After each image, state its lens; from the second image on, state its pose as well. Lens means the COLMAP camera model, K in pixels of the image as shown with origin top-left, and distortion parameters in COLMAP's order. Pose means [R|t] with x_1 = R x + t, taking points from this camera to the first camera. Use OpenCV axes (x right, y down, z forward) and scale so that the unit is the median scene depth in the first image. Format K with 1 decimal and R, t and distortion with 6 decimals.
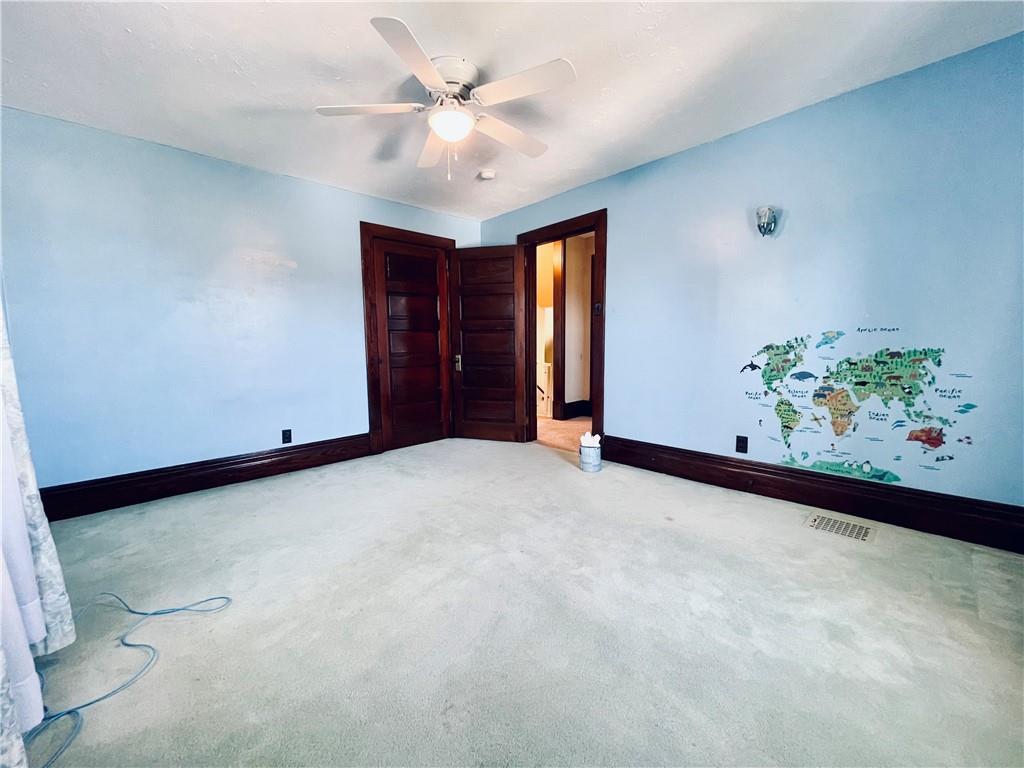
lens RADIAL K [[413.6, 0, 504.9], [0, 413.6, 378.8], [0, 0, 1]] dist [-0.000320, -0.000046]
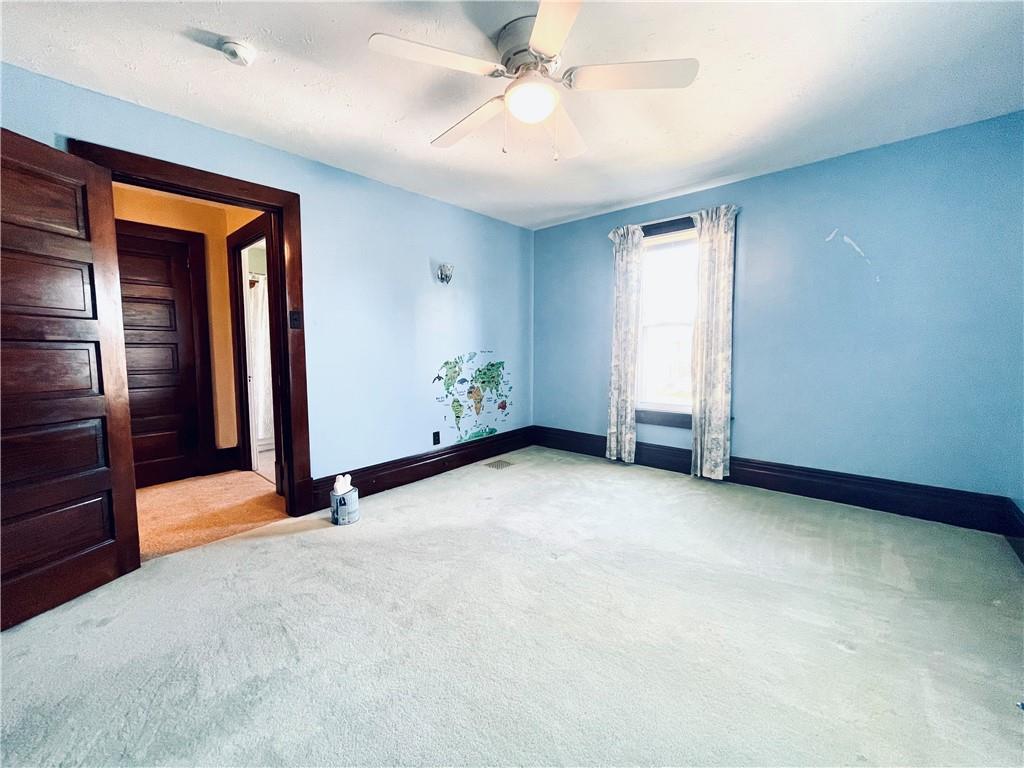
lens RADIAL K [[413.6, 0, 504.9], [0, 413.6, 378.8], [0, 0, 1]] dist [-0.000320, -0.000046]
pose [[-0.098815, -0.053629, 0.993660, -0.819631], [0.105381, 0.992368, 0.064039, -0.097838], [-0.989510, 0.111041, -0.092410, 0.993428]]
